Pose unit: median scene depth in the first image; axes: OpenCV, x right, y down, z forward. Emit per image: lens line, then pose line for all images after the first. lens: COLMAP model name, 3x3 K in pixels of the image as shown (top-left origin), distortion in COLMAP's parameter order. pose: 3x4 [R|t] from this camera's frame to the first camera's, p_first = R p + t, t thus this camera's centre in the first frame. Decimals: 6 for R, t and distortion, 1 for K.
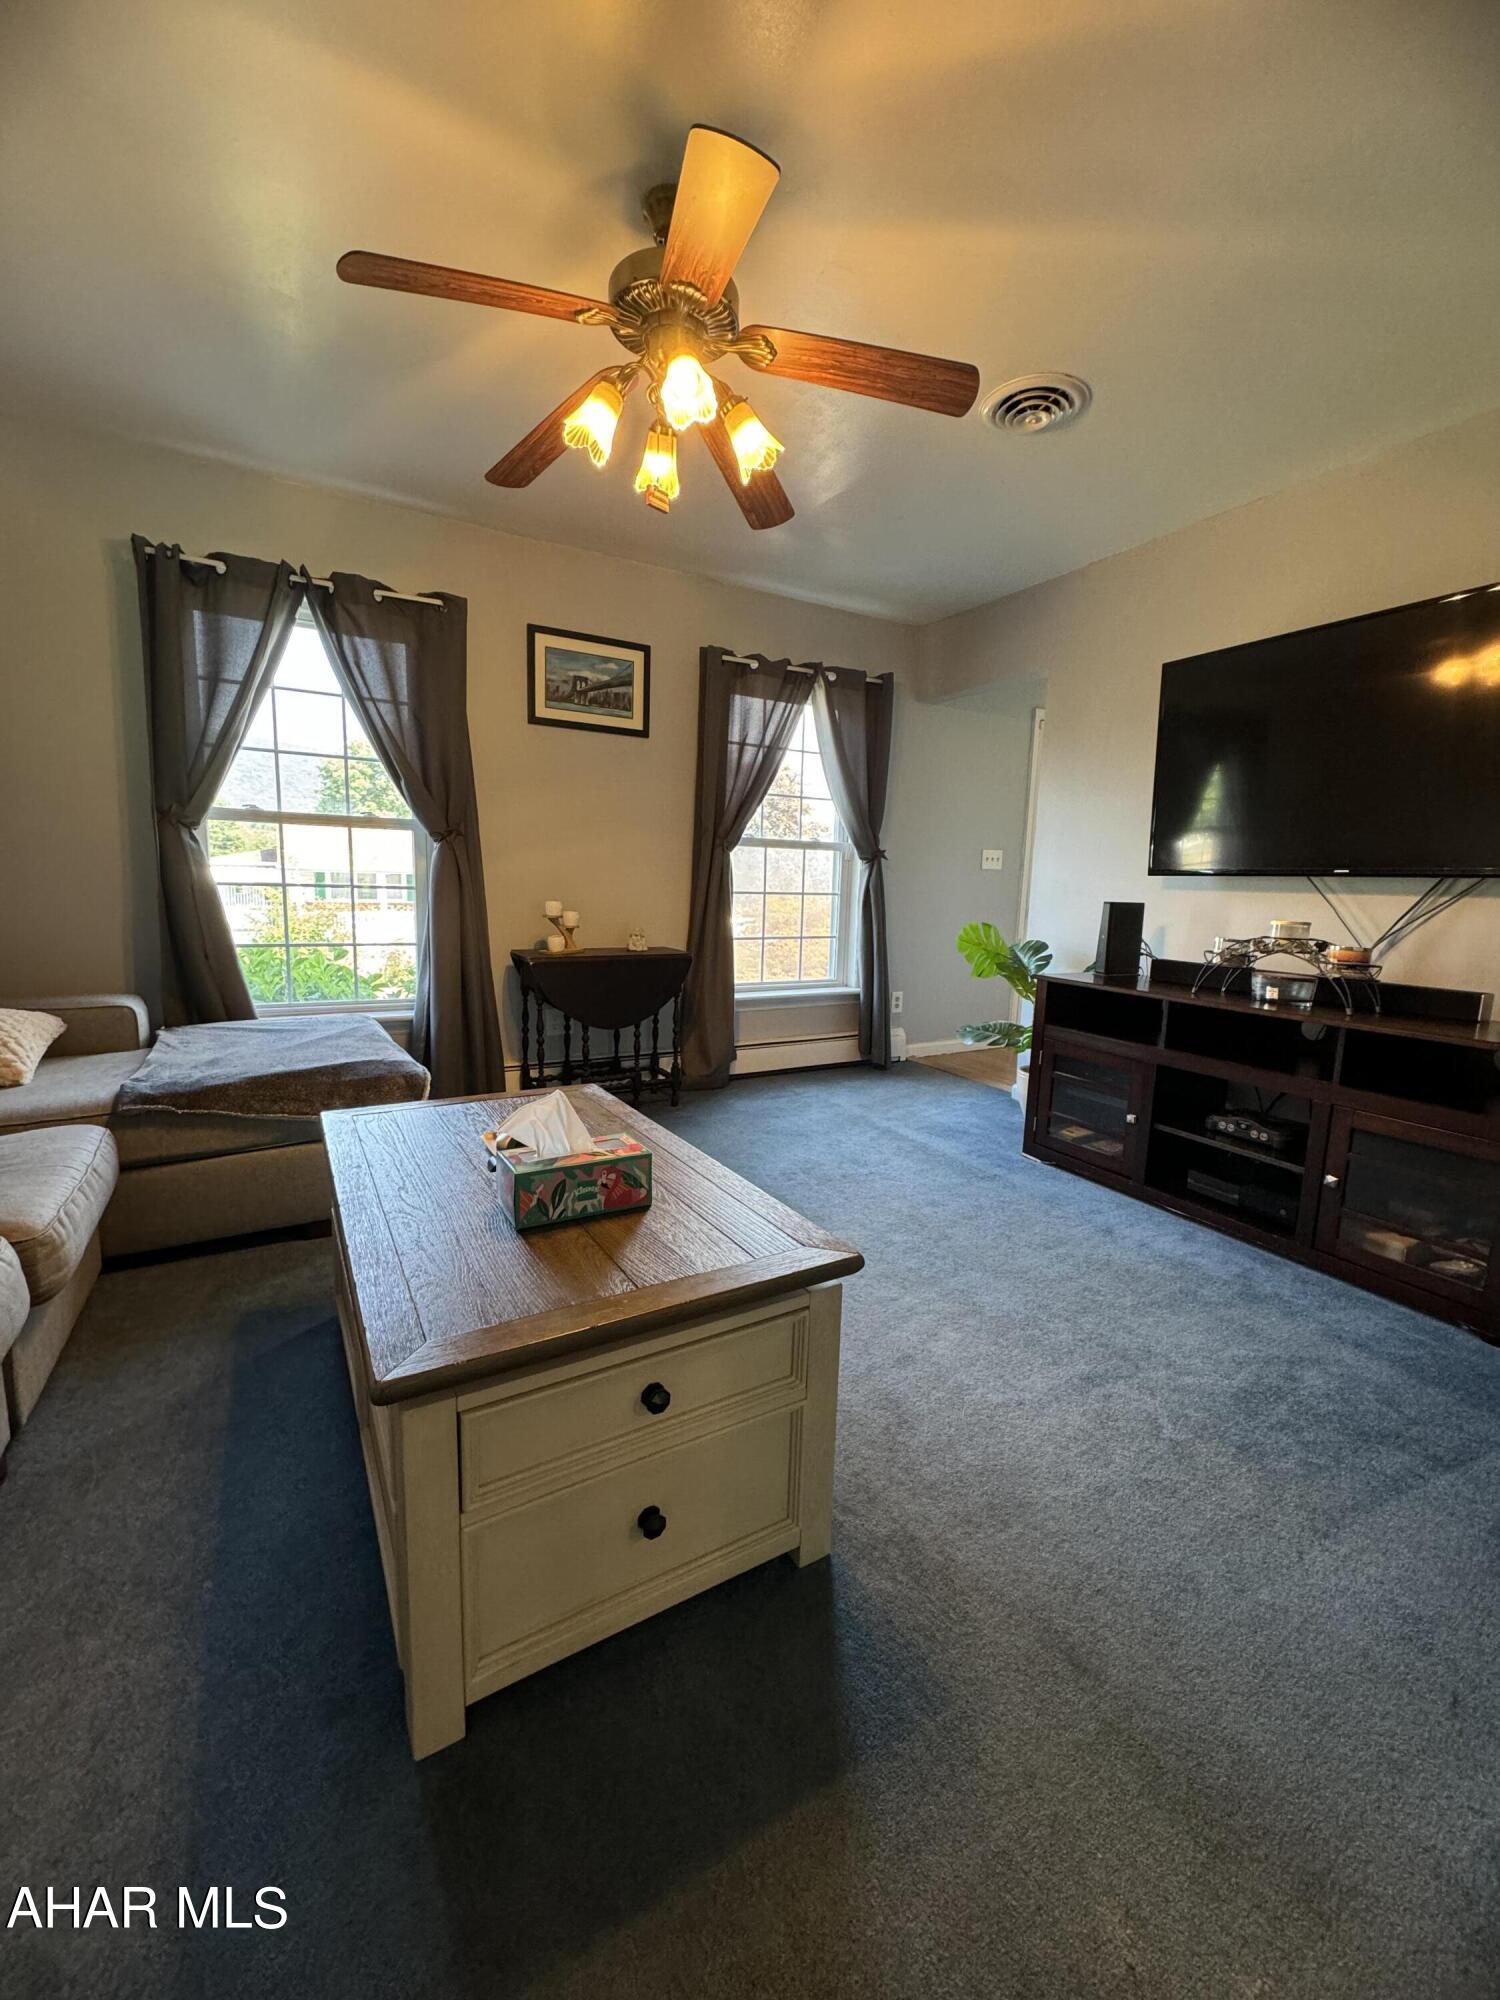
lens RADIAL K [[795.9, 0, 751.2], [0, 795.9, 995.2], [0, 0, 1]] dist [-0.000414, -0.000568]
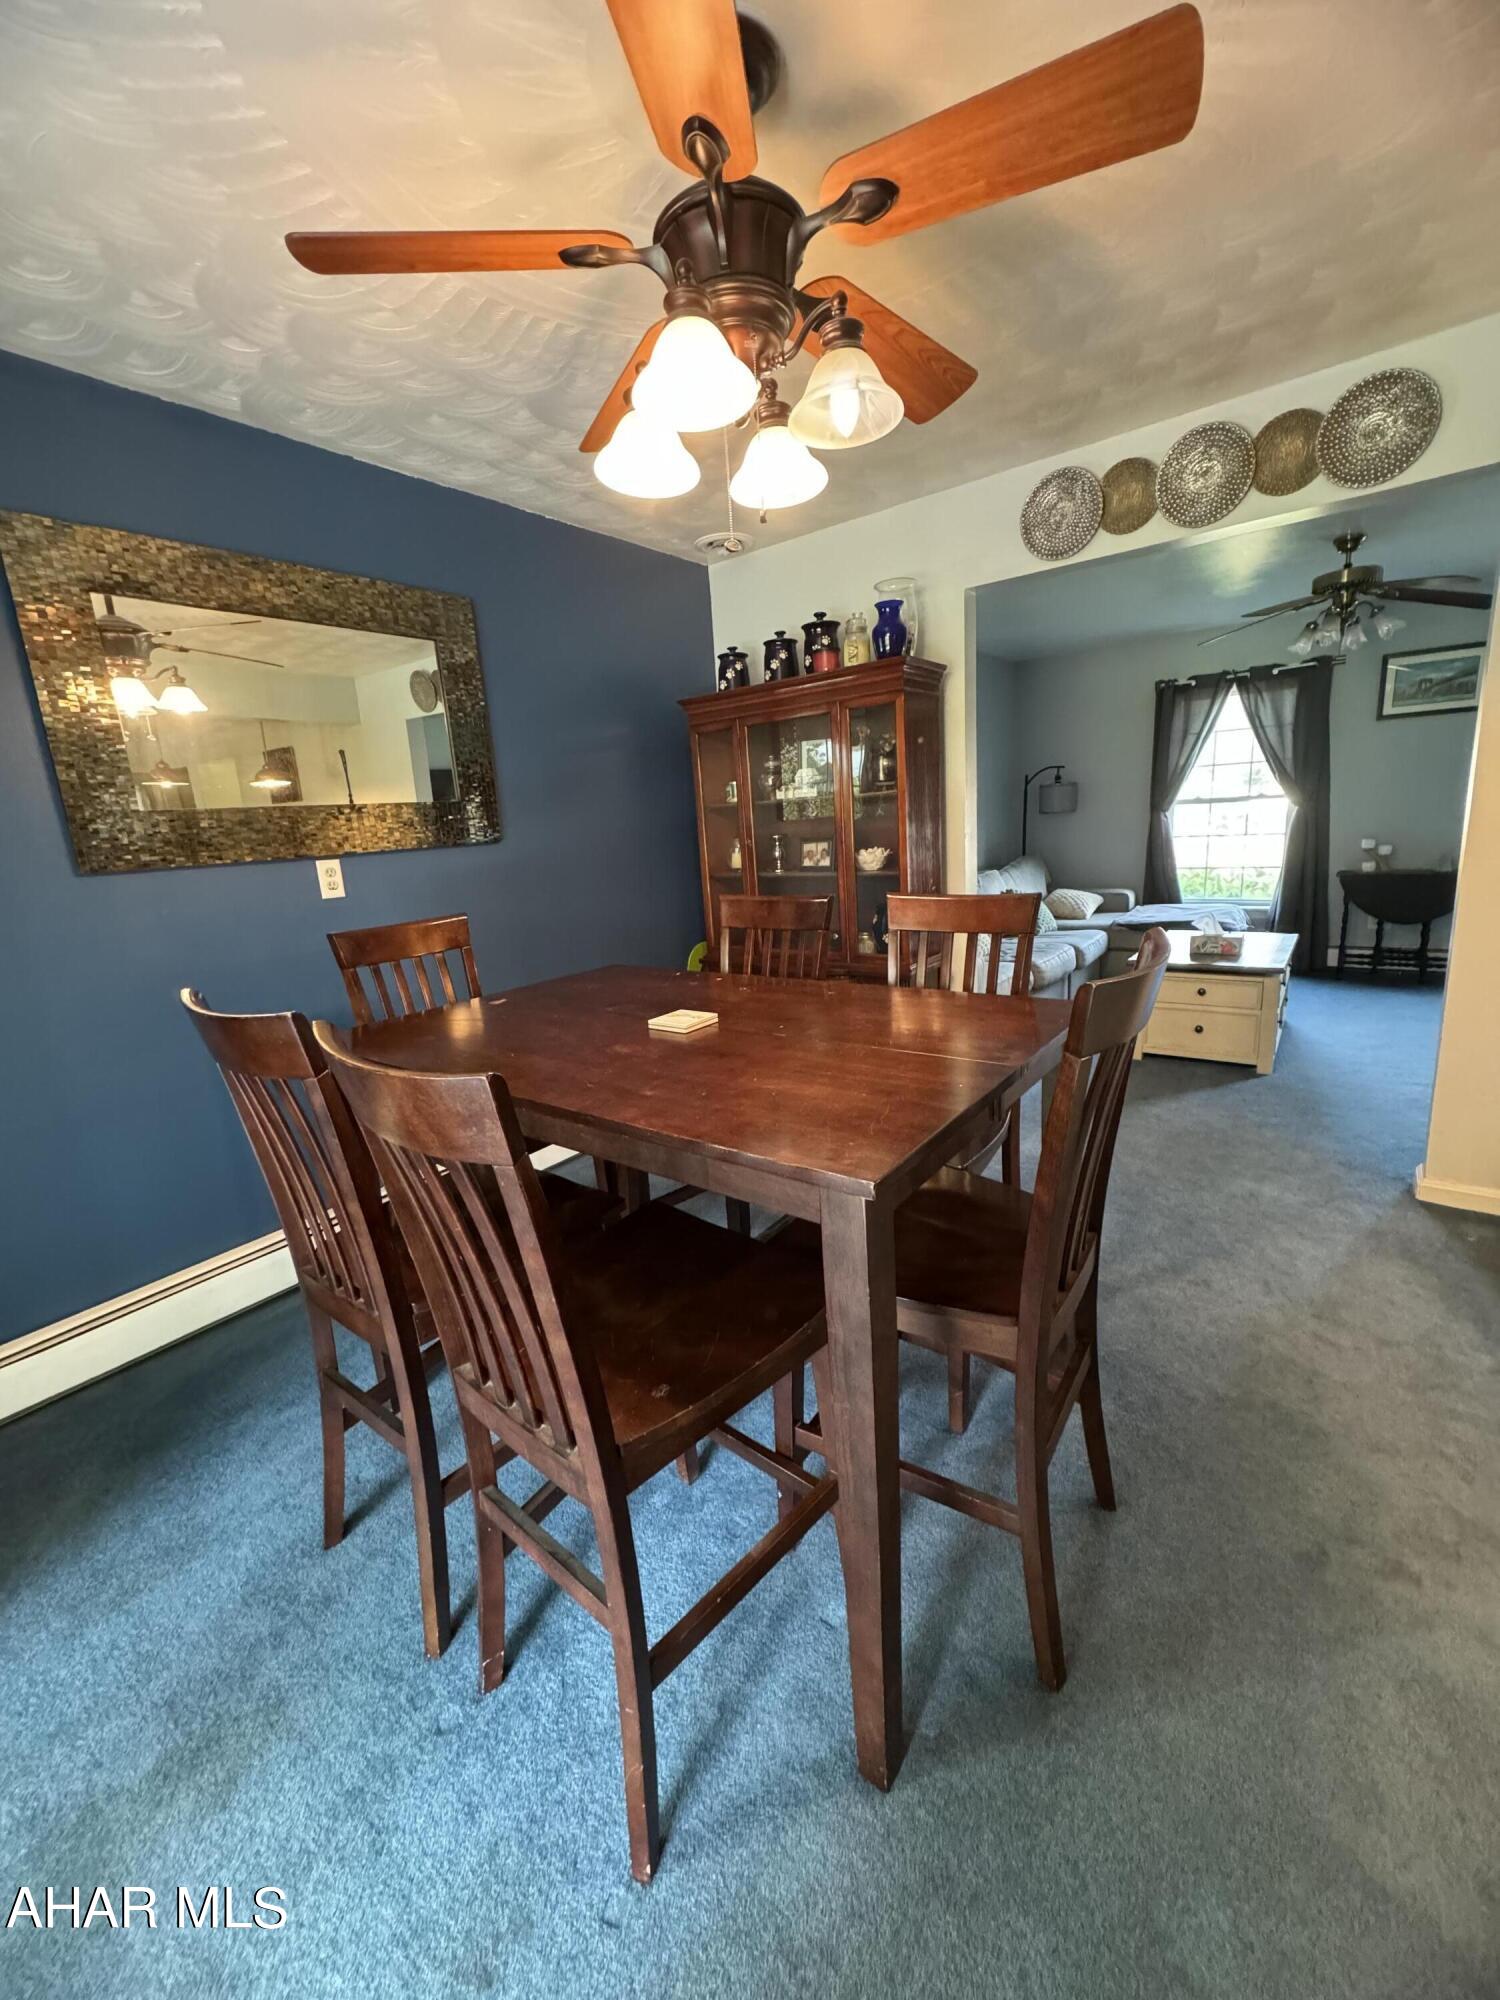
lens RADIAL K [[795.9, 0, 750.8], [0, 795.9, 998.1], [0, 0, 1]] dist [-0.000414, -0.000568]
pose [[0.390078, 0.151124, -0.908295, 0.826902], [-0.060596, 0.988514, 0.138448, 0.052711], [0.918786, 0.001033, 0.394755, -0.810025]]
